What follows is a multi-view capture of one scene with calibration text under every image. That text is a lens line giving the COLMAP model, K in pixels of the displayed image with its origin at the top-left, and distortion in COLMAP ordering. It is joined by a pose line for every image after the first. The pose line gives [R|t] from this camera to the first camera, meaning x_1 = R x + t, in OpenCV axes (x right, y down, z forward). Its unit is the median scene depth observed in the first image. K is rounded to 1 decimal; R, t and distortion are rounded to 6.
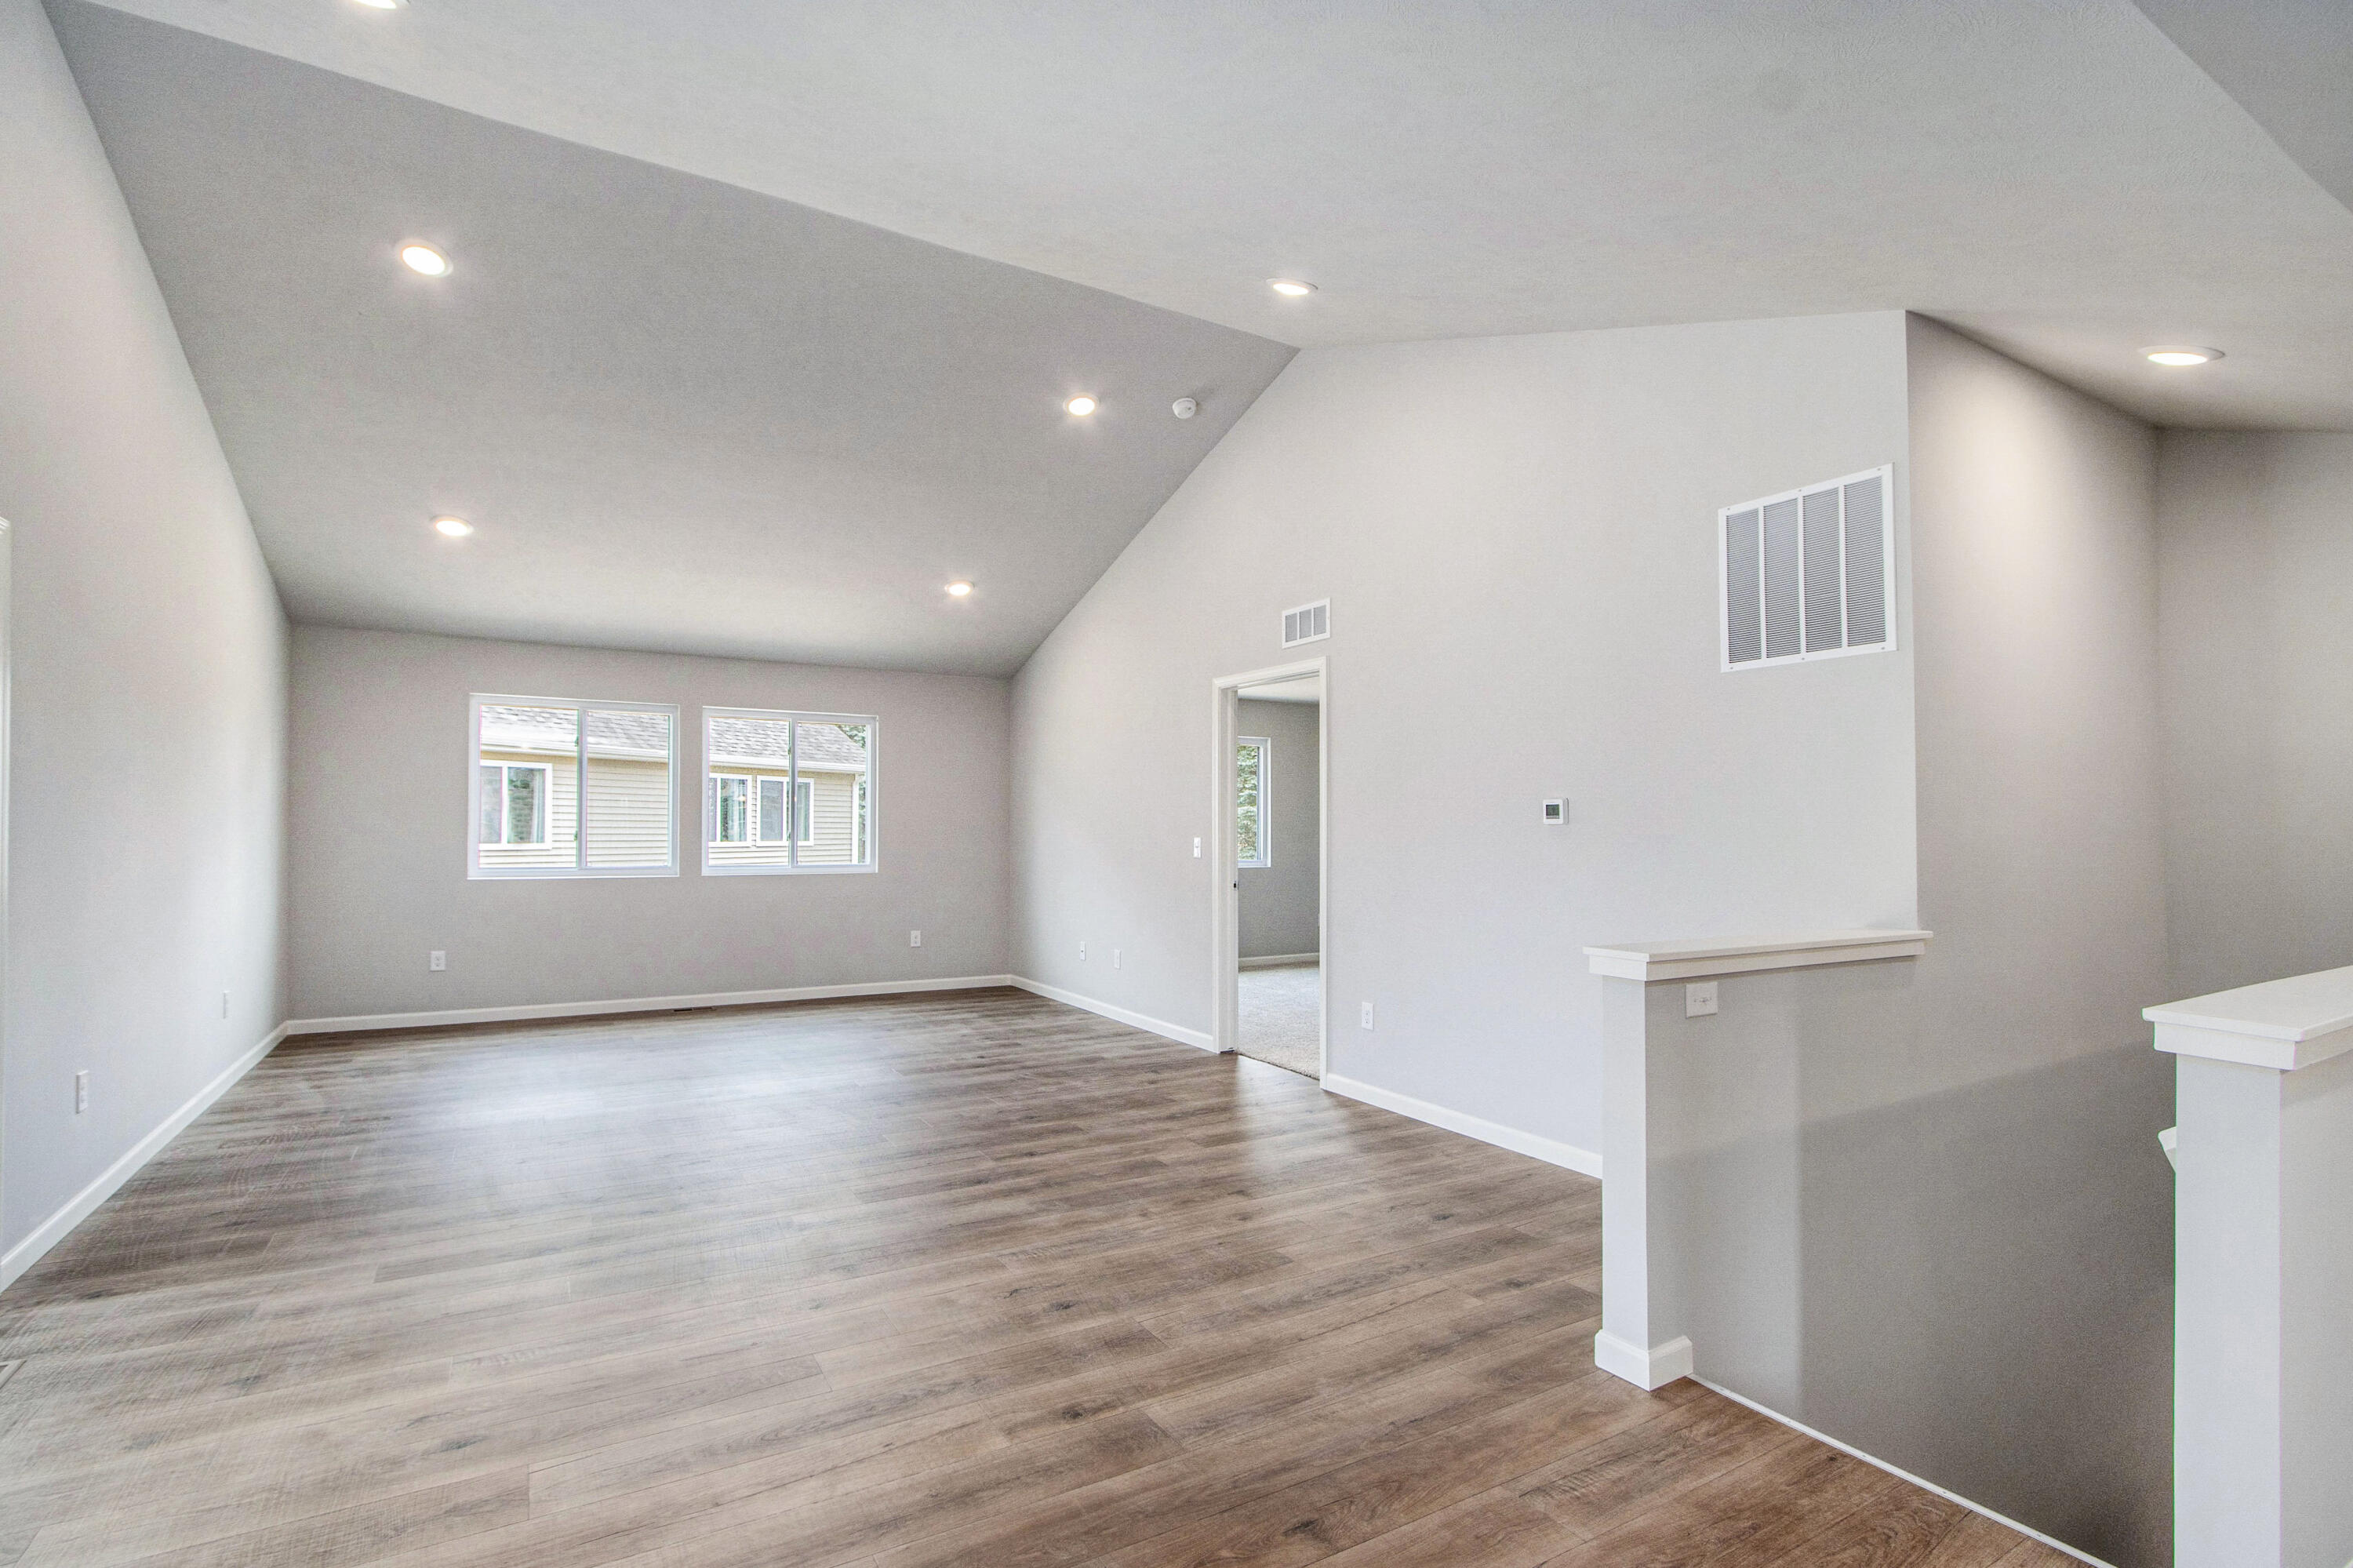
lens RADIAL K [[1089.5, 0, 1170.5], [0, 1089.5, 809.9], [0, 0, 1]] dist [-0.019207, 0.000776]
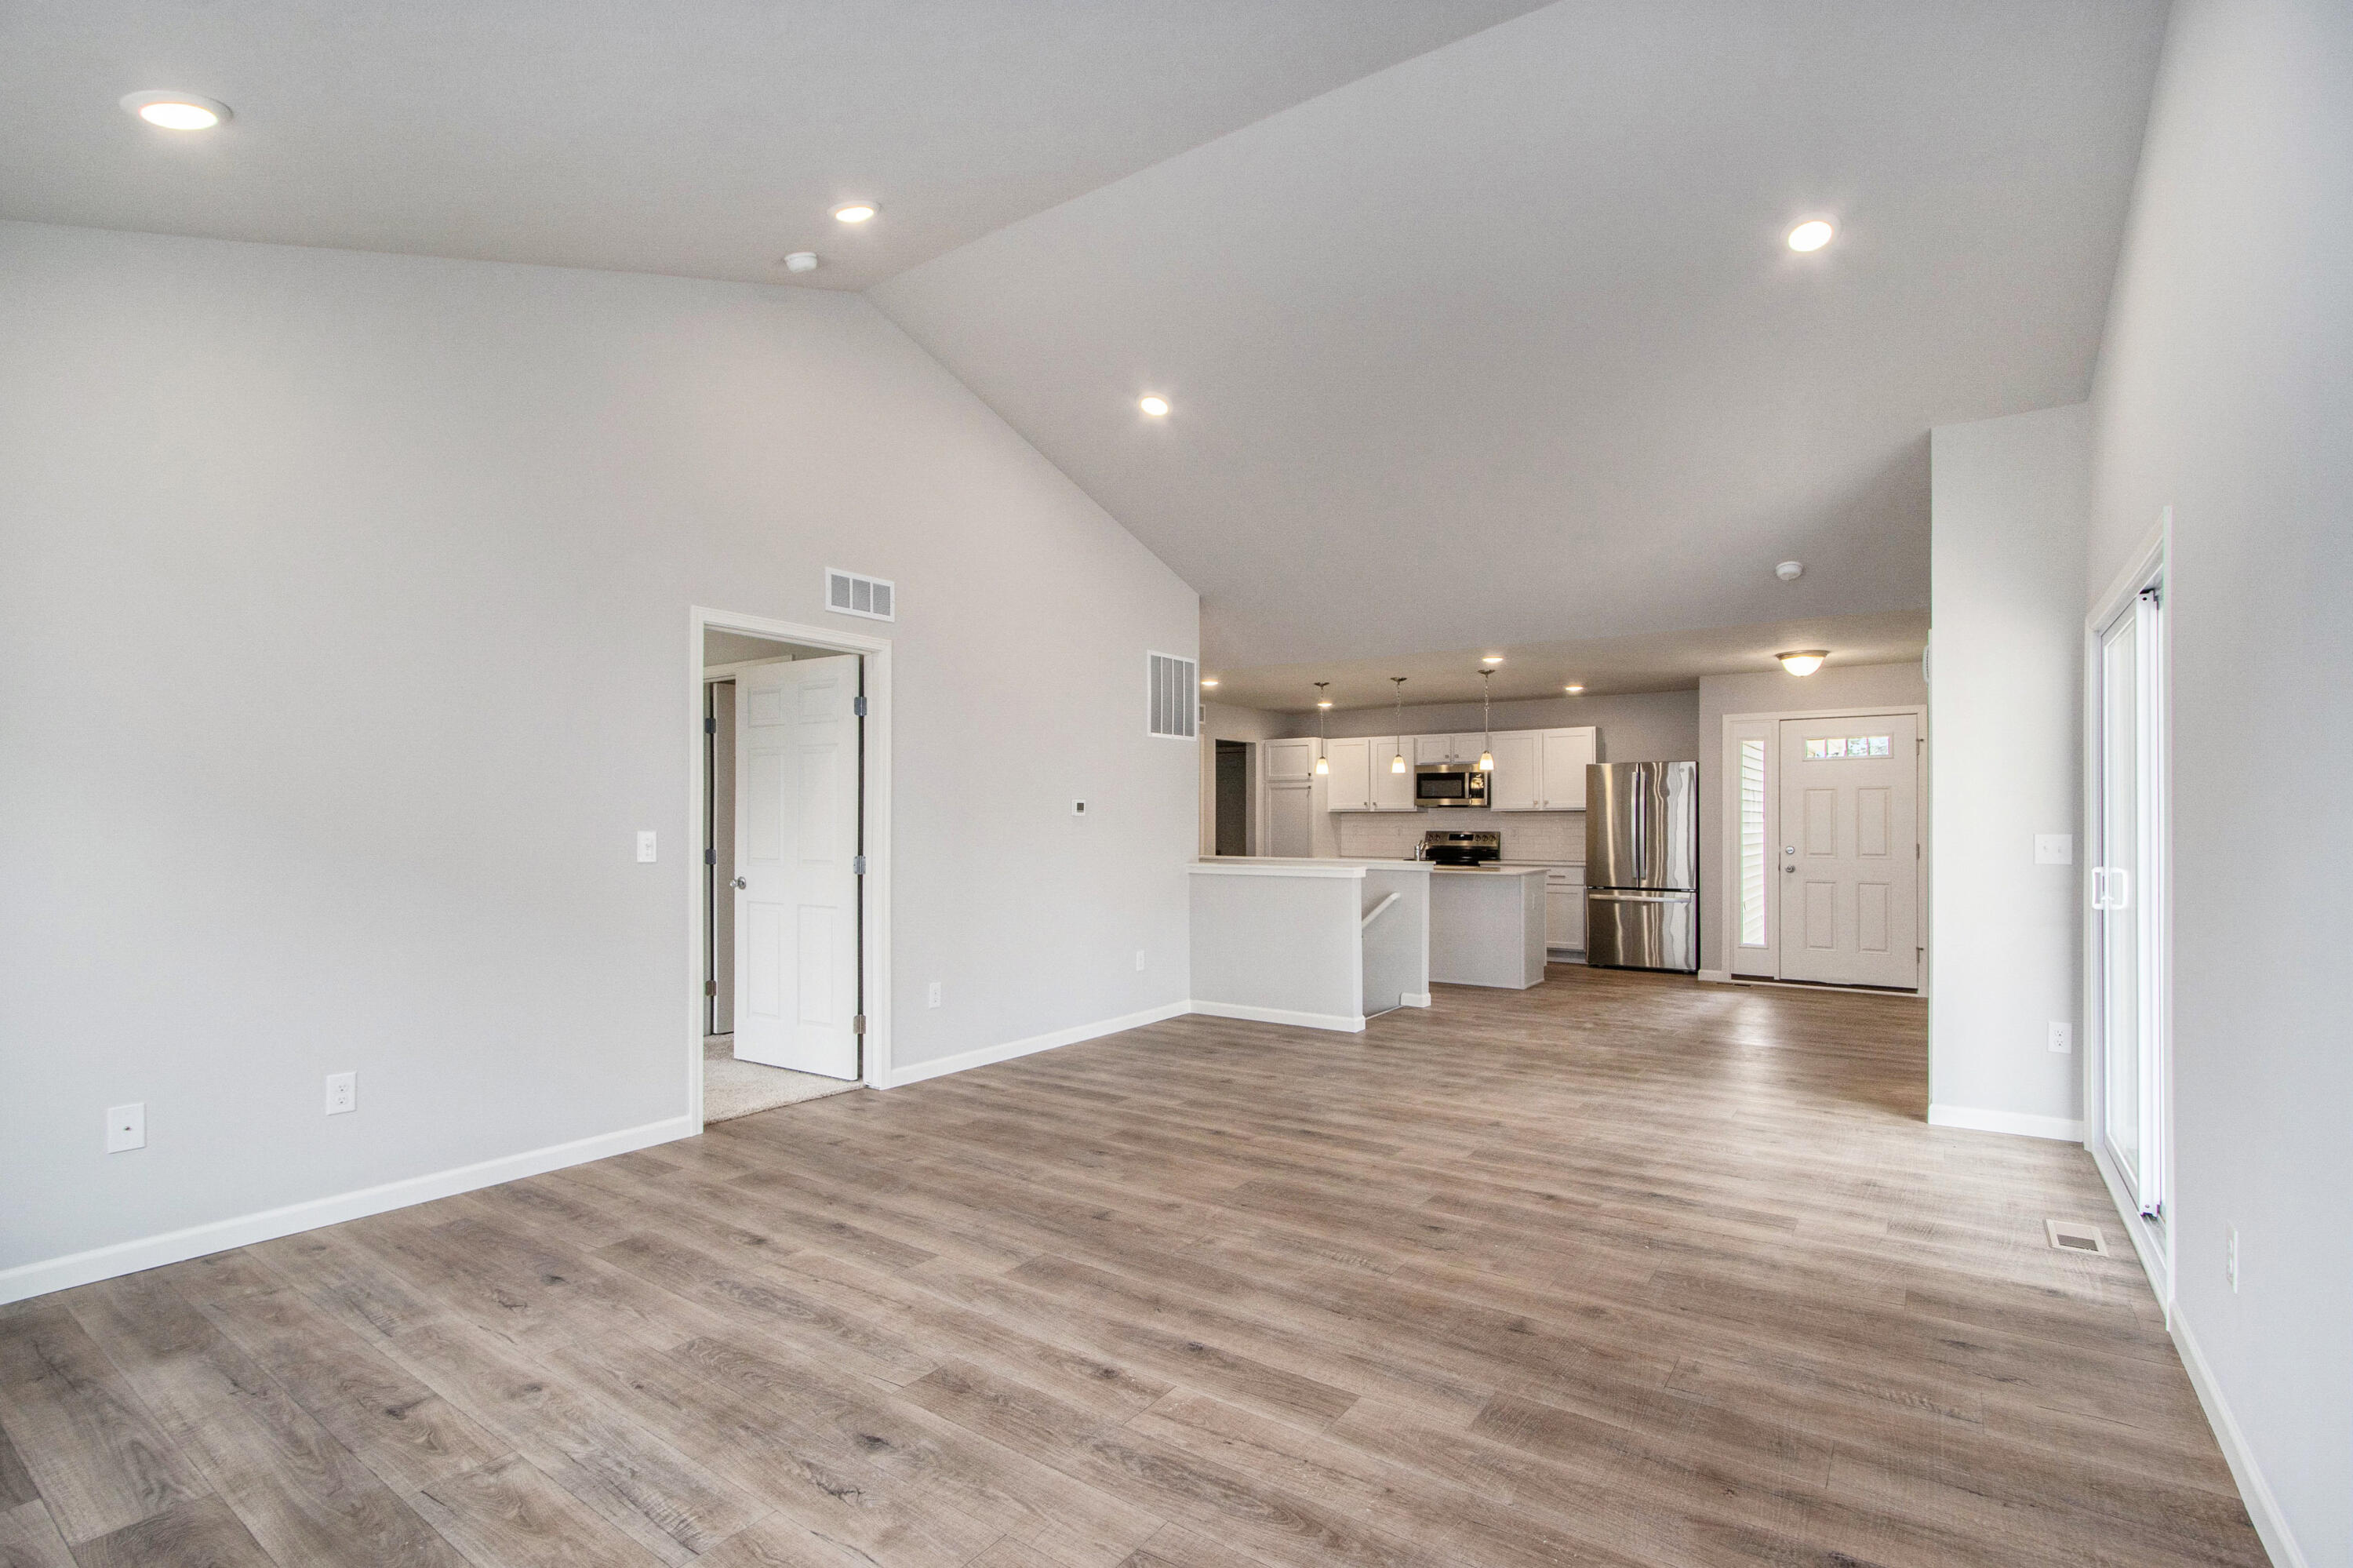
lens RADIAL K [[1105.2, 0, 1204.1], [0, 1105.2, 811.4], [0, 0, 1]] dist [-0.002083, 0.000000]
pose [[-0.426499, -0.000977, 0.904488, -0.849349], [-0.022344, 0.999706, -0.009456, 0.013738], [-0.904212, -0.024243, -0.426395, 1.151742]]
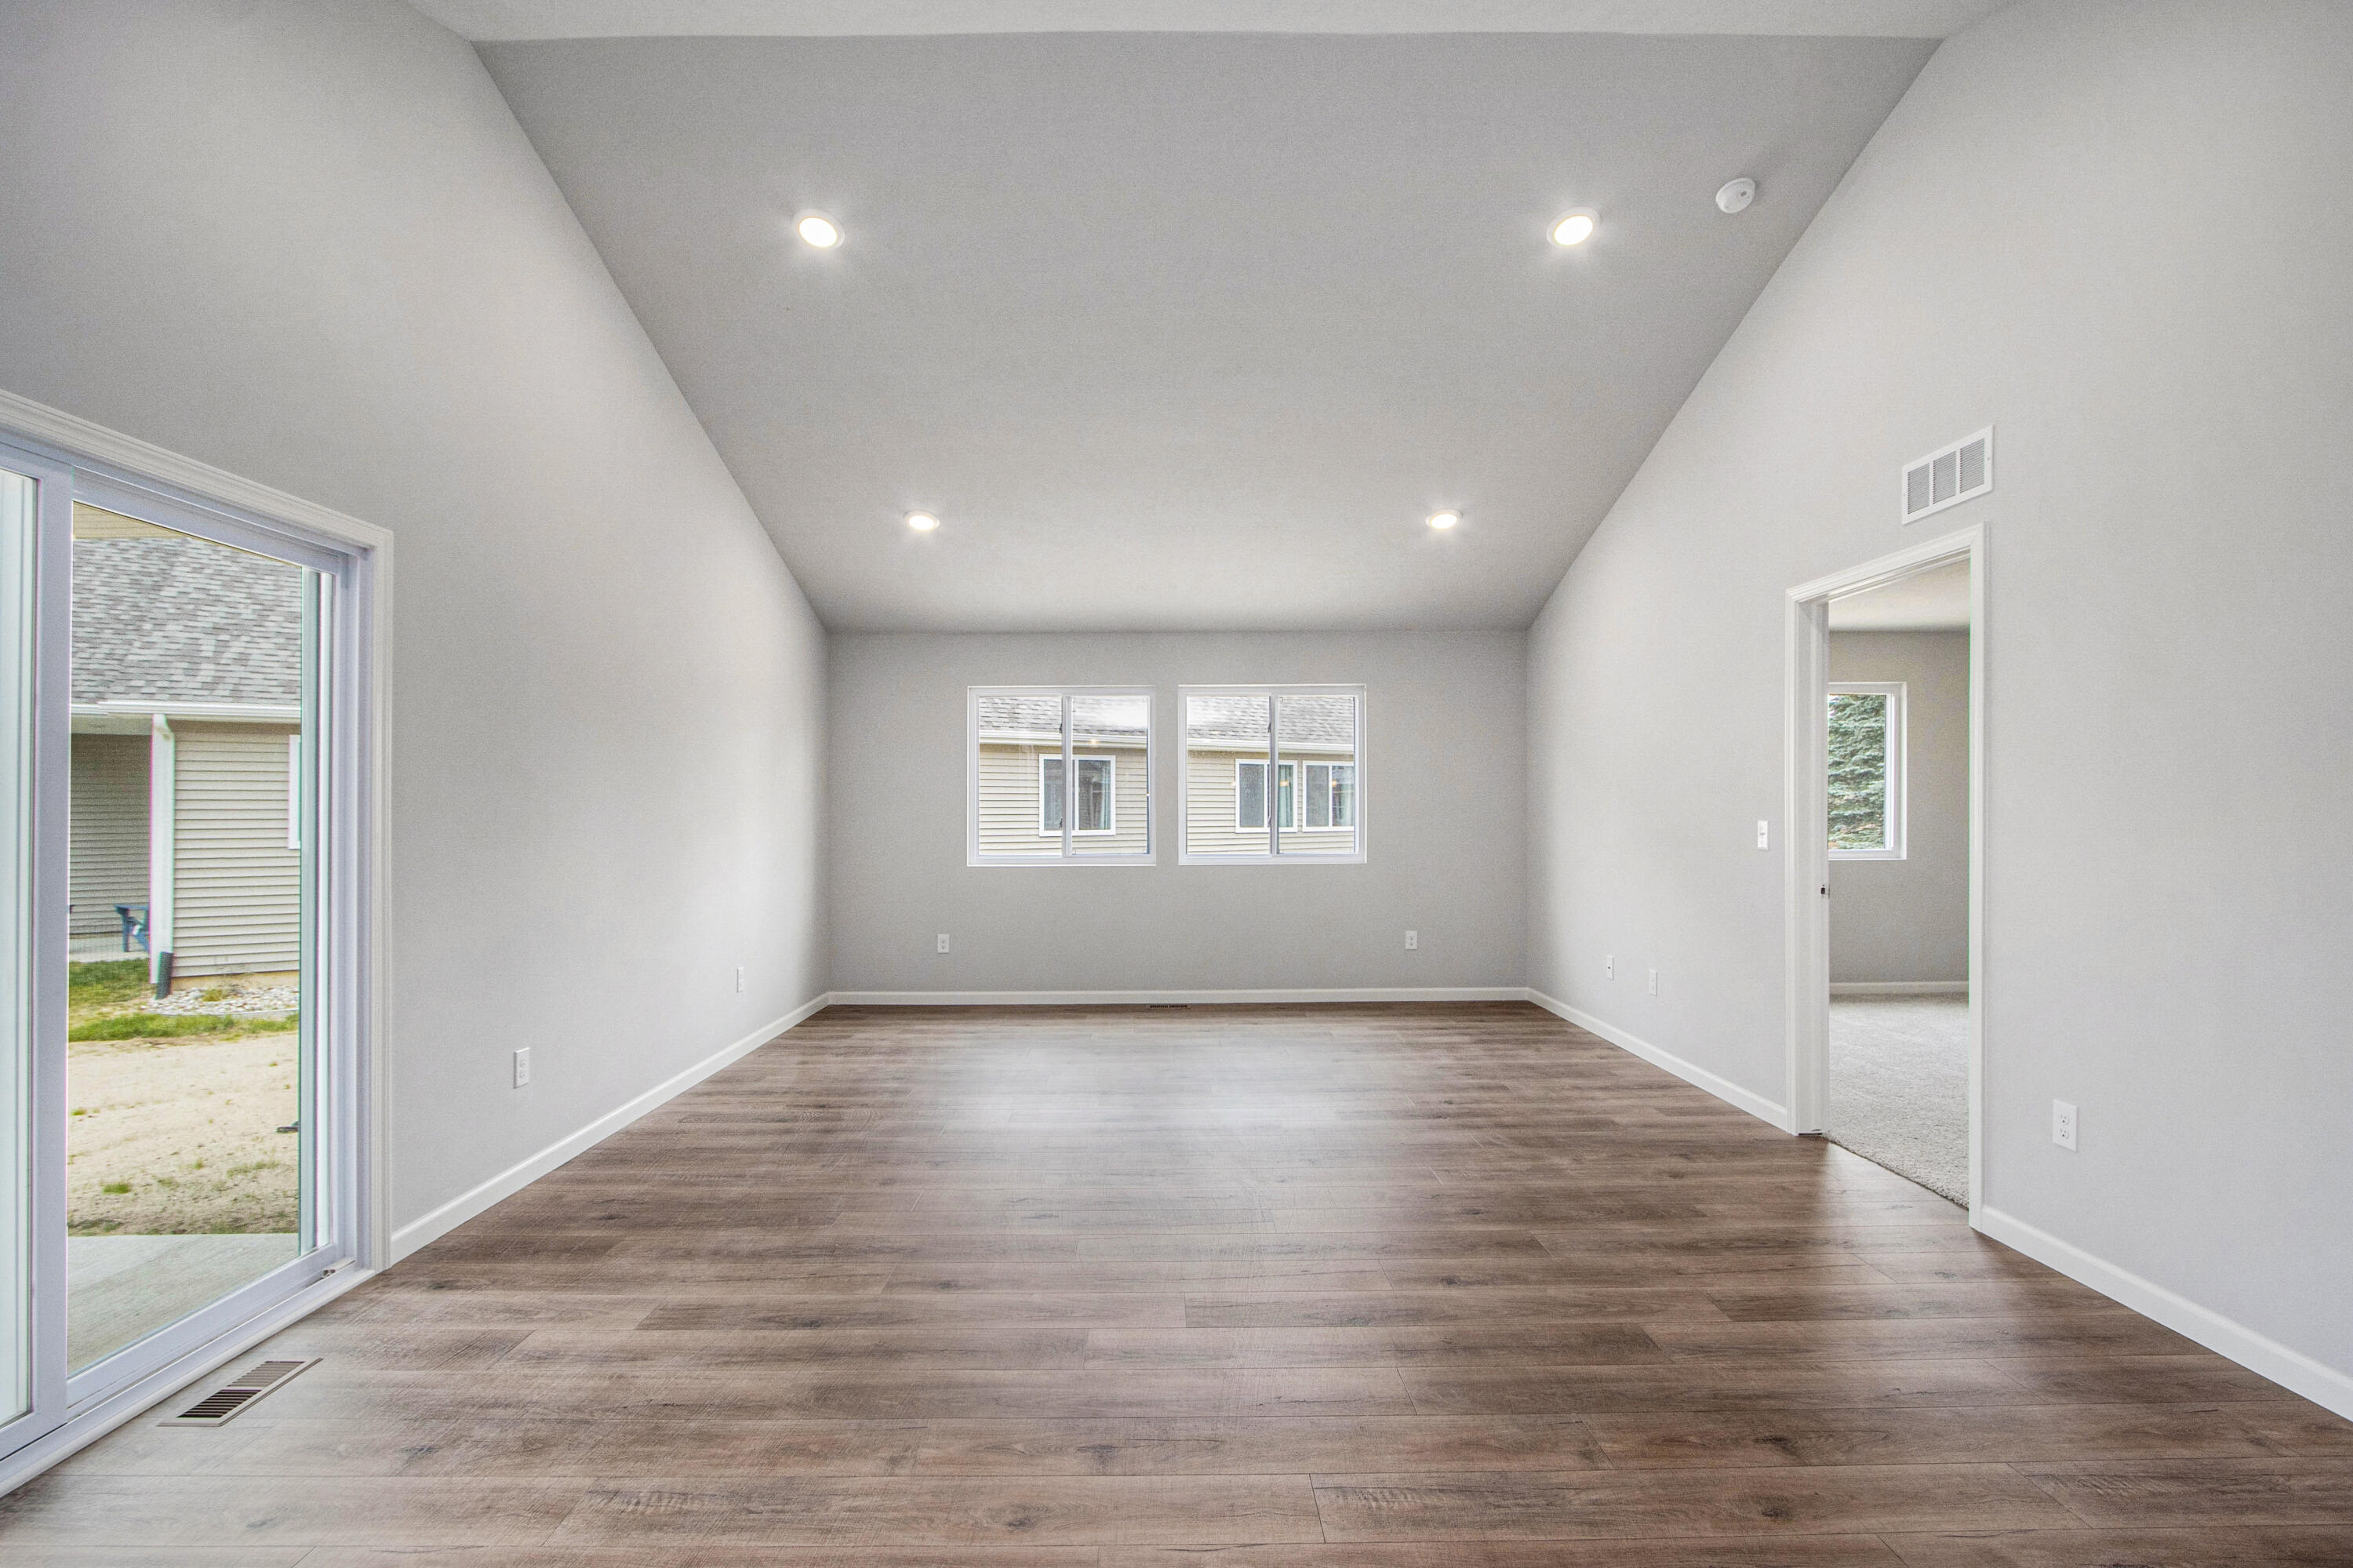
lens RADIAL K [[1089.5, 0, 1170.5], [0, 1089.5, 809.9], [0, 0, 1]] dist [-0.019207, 0.000776]
pose [[0.866809, -0.011332, -0.498511, 0.050700], [0.018503, 0.999784, 0.009447, 0.005509], [0.498296, -0.017413, 0.866832, 0.248105]]
